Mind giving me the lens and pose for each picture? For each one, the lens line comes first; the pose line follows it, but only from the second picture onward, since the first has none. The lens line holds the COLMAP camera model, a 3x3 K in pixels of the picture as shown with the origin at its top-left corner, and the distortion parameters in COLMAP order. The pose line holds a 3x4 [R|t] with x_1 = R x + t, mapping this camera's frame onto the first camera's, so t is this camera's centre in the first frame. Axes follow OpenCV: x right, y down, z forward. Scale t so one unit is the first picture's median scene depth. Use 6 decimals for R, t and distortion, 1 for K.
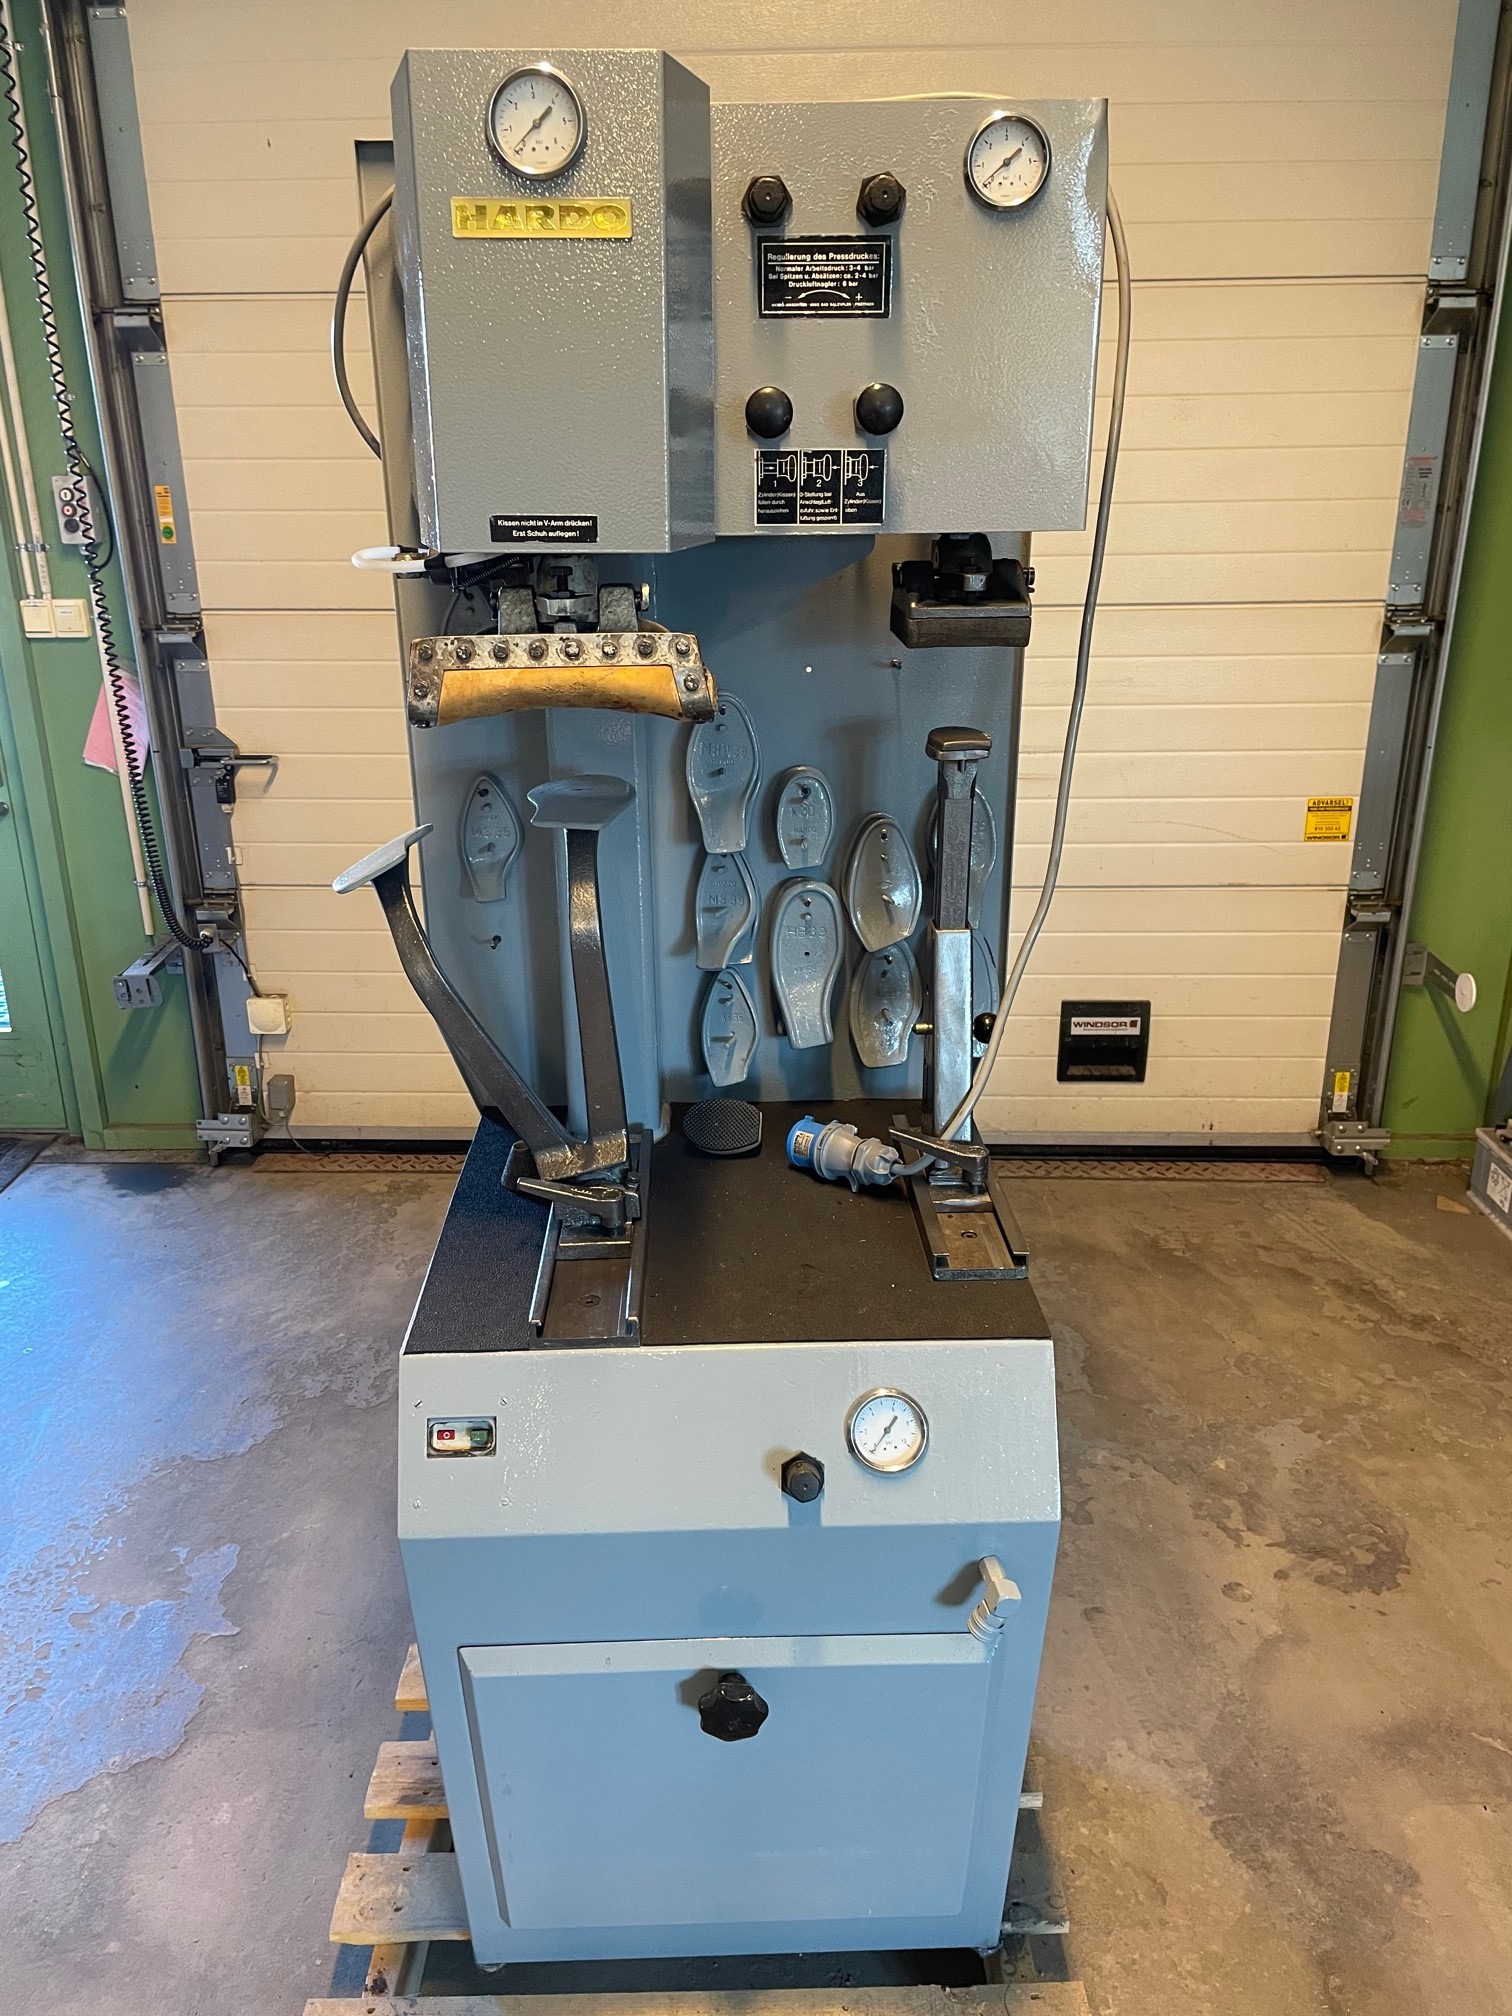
lens RADIAL K [[1539.3, 0, 741.9], [0, 1539.3, 1001.4], [0, 0, 1]] dist [0.093087, -0.126401]
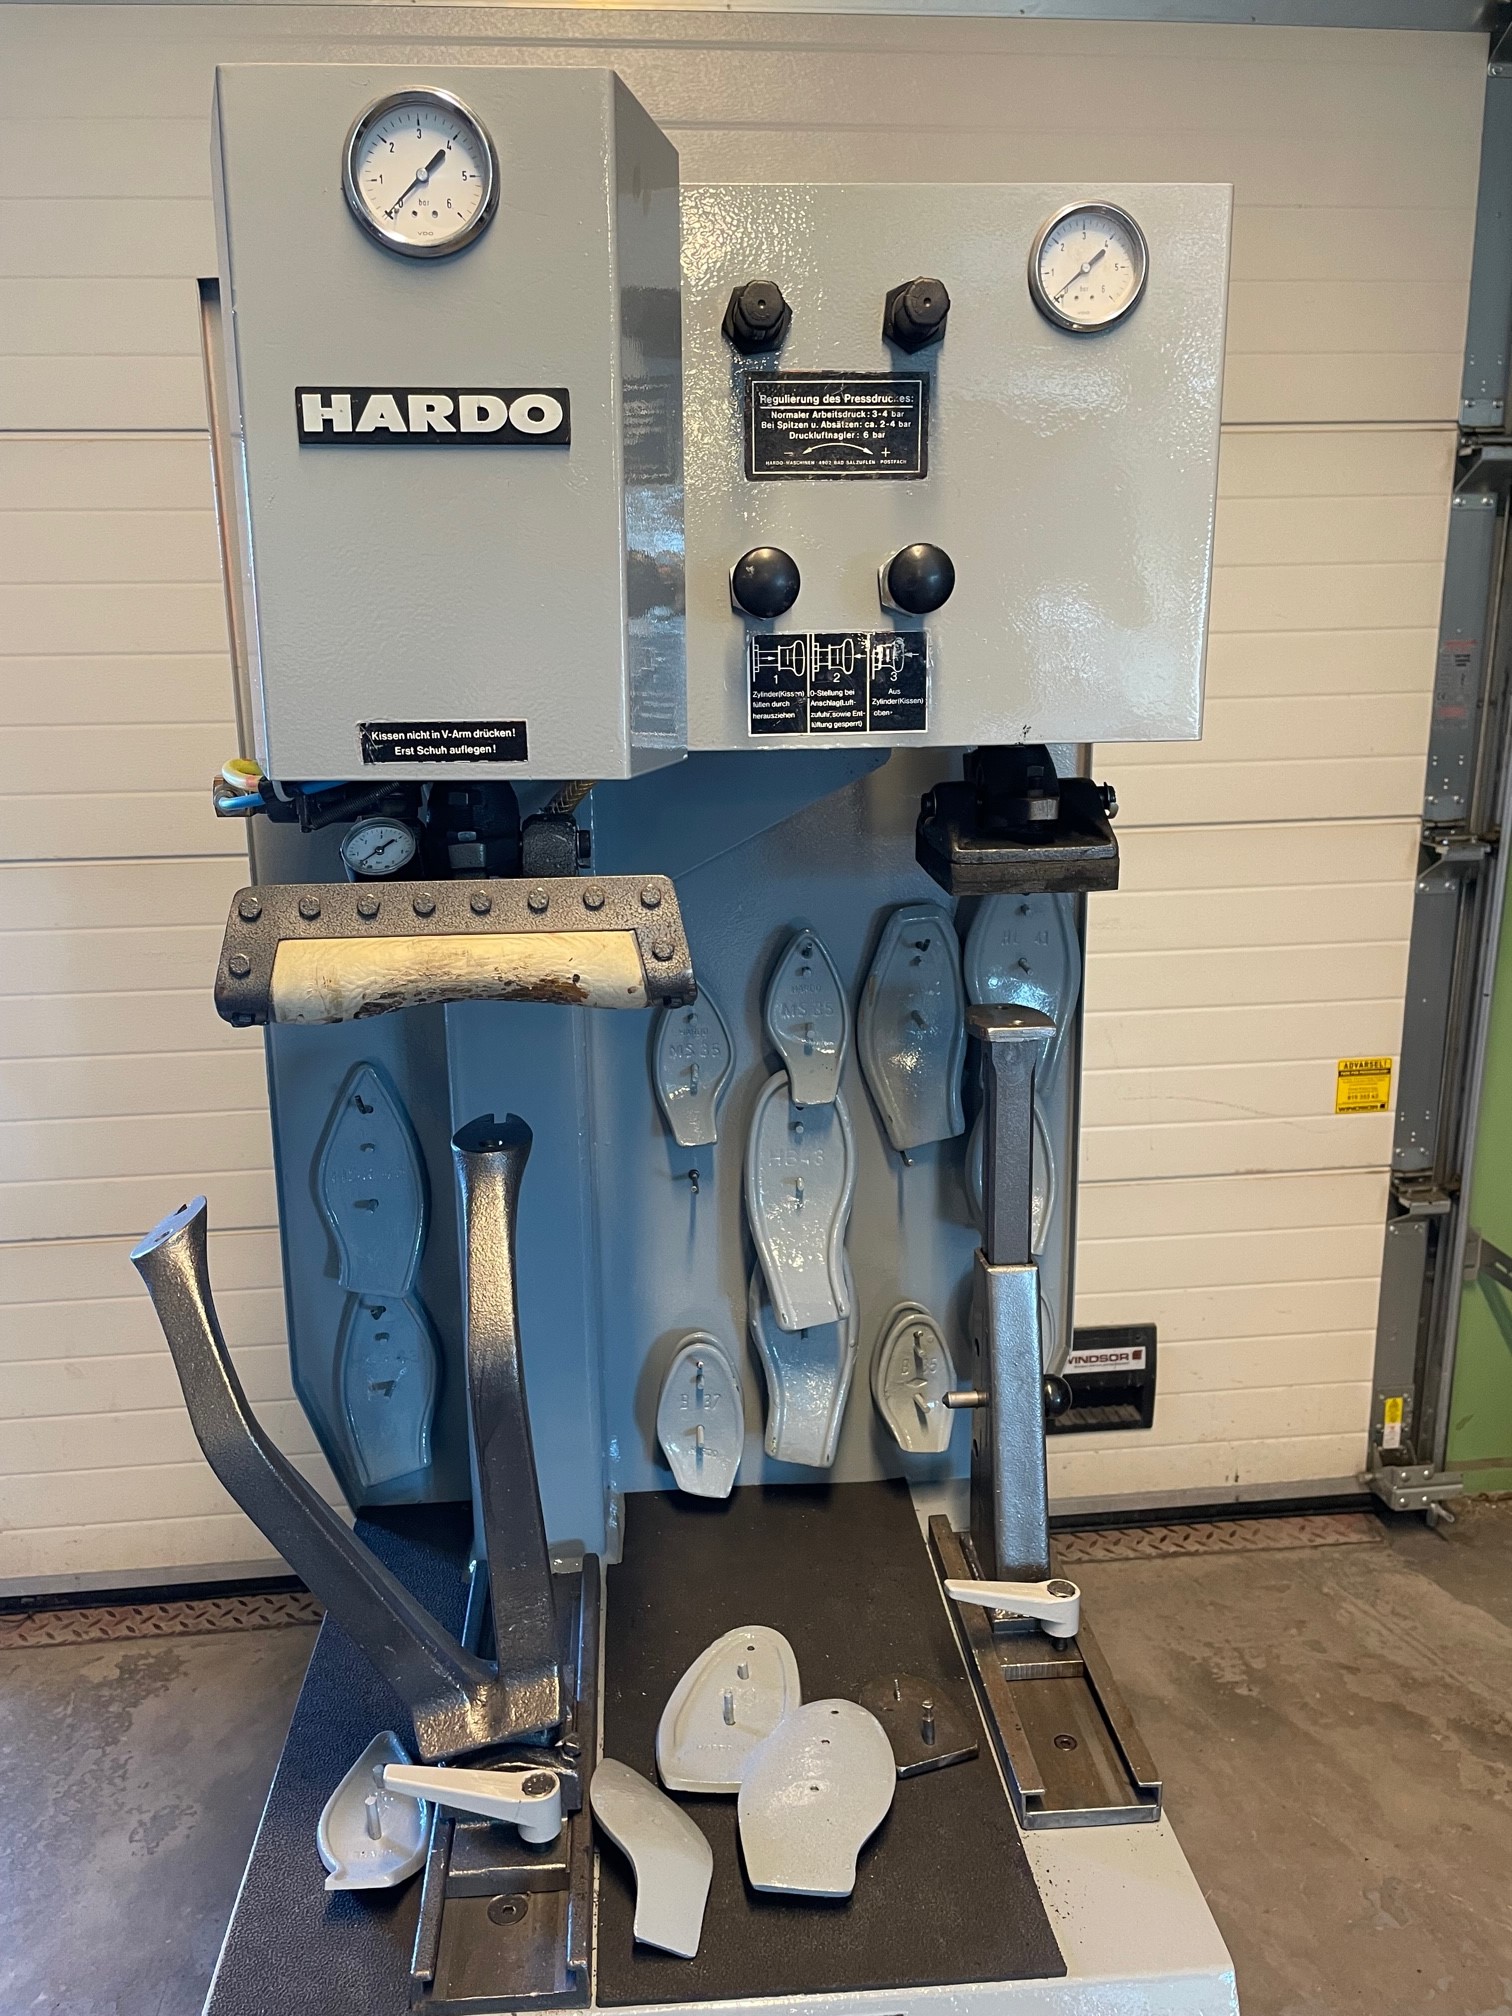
lens RADIAL K [[1551.6, 0, 743.5], [0, 1551.6, 994.9], [0, 0, 1]] dist [0.096743, -0.132629]
pose [[0.989802, -0.040842, 0.136466, -0.041893], [0.054848, 0.993424, -0.100501, -0.105269], [-0.131464, 0.106961, 0.985534, 0.268399]]
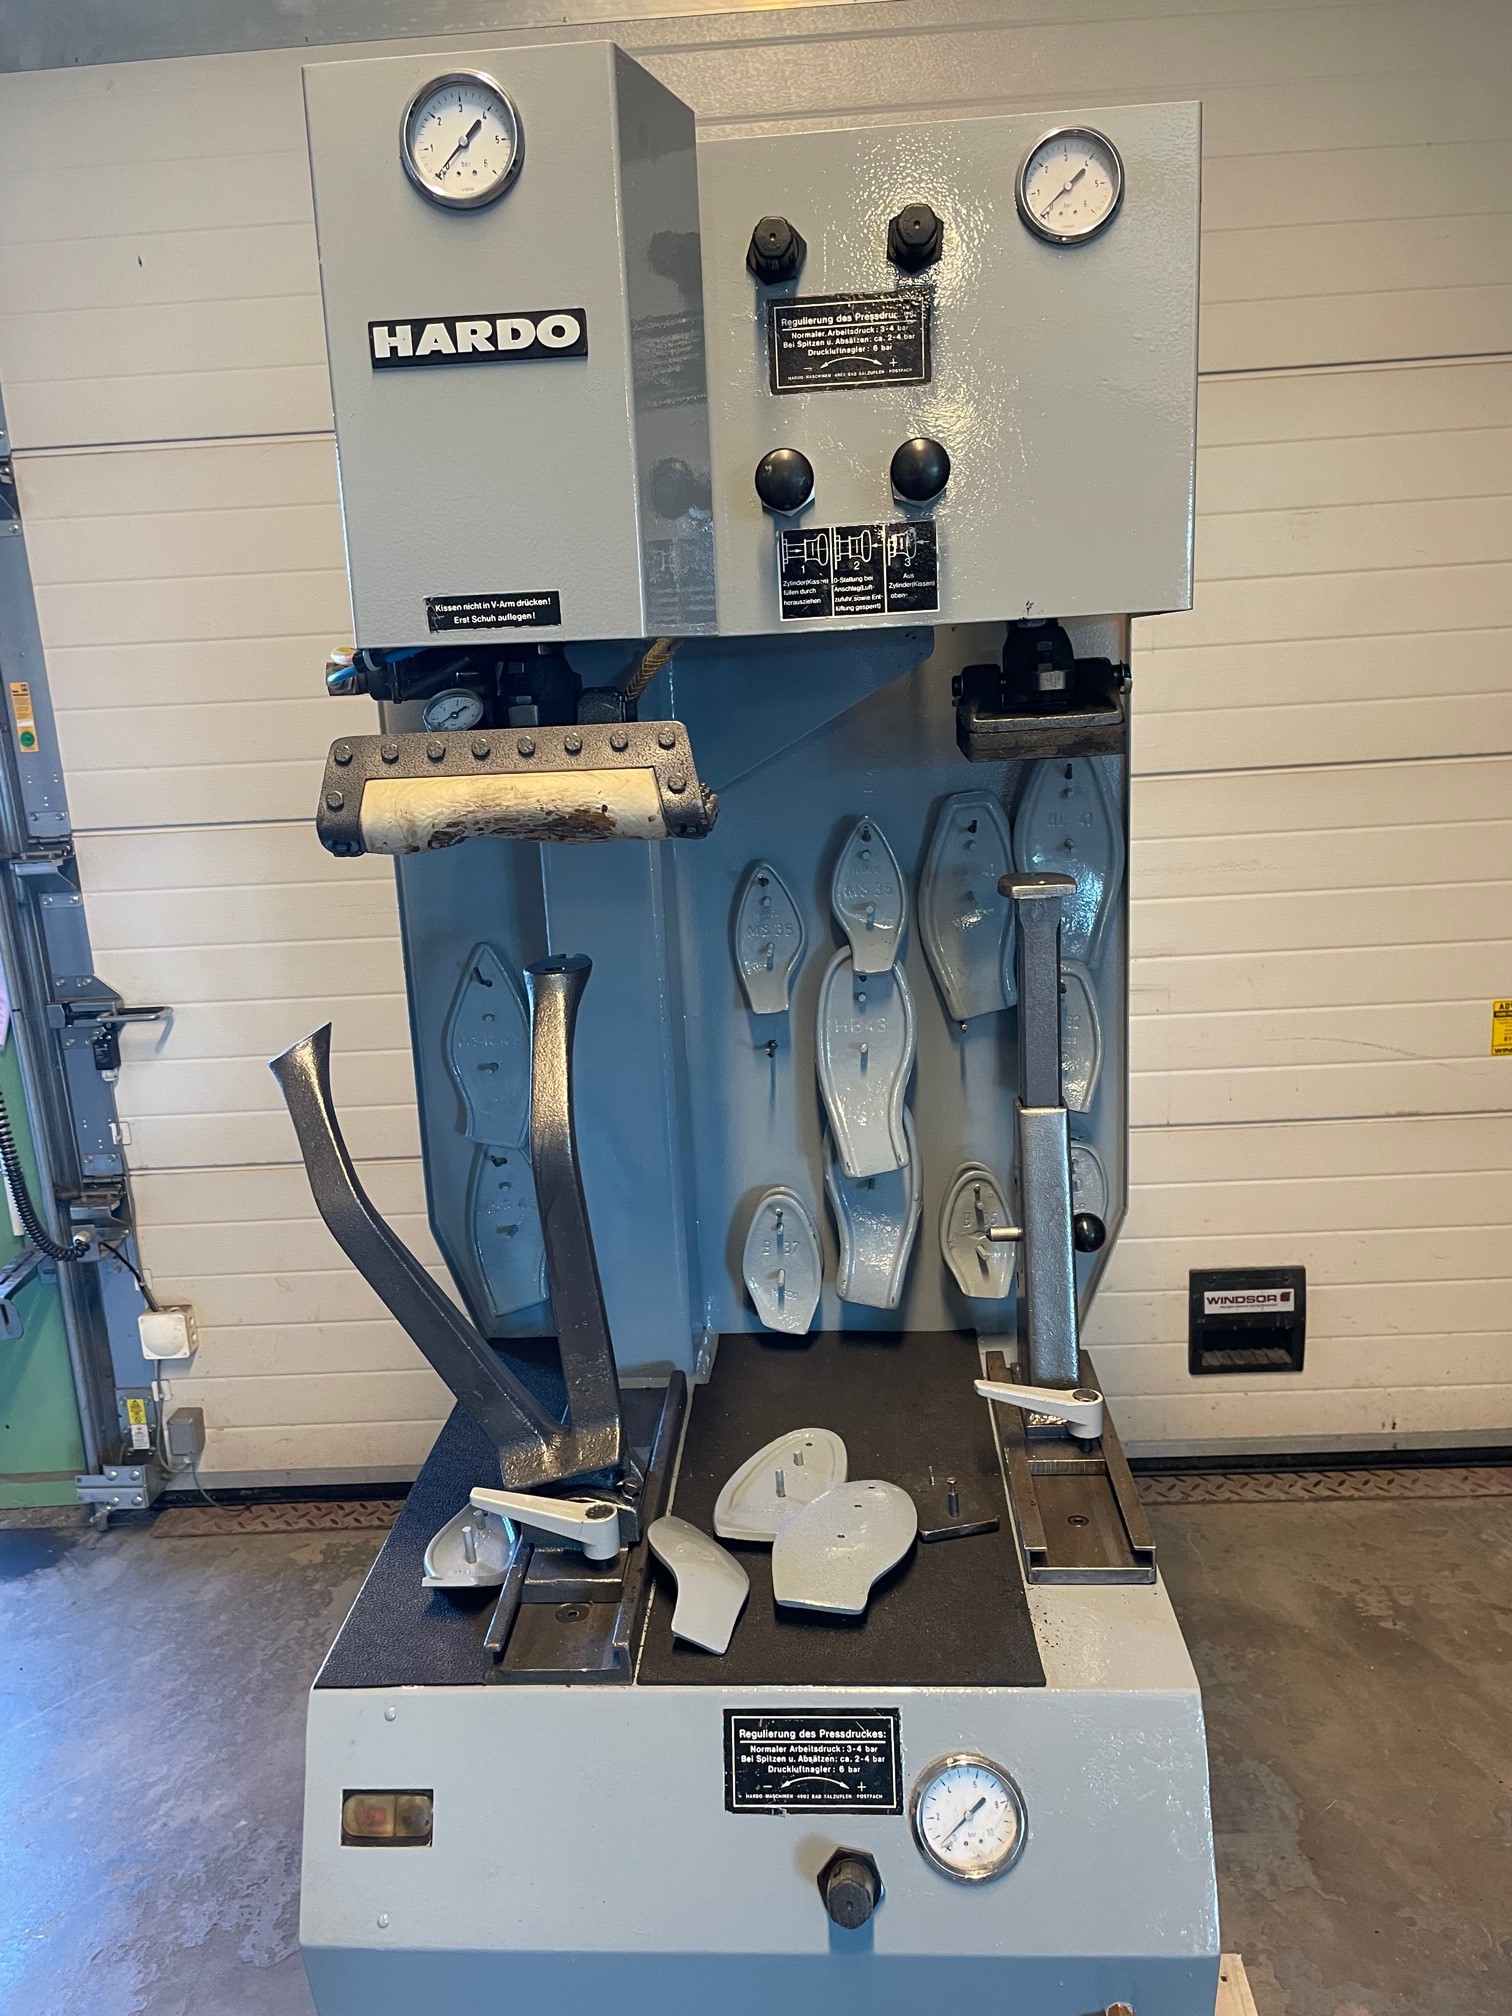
lens RADIAL K [[1549.9, 0, 732.3], [0, 1549.9, 994.3], [0, 0, 1]] dist [0.087106, -0.115985]
pose [[0.998901, -0.046609, -0.004947, -0.011730], [0.045764, 0.992671, -0.111844, -0.066680], [0.010124, 0.111494, 0.993713, 0.227985]]
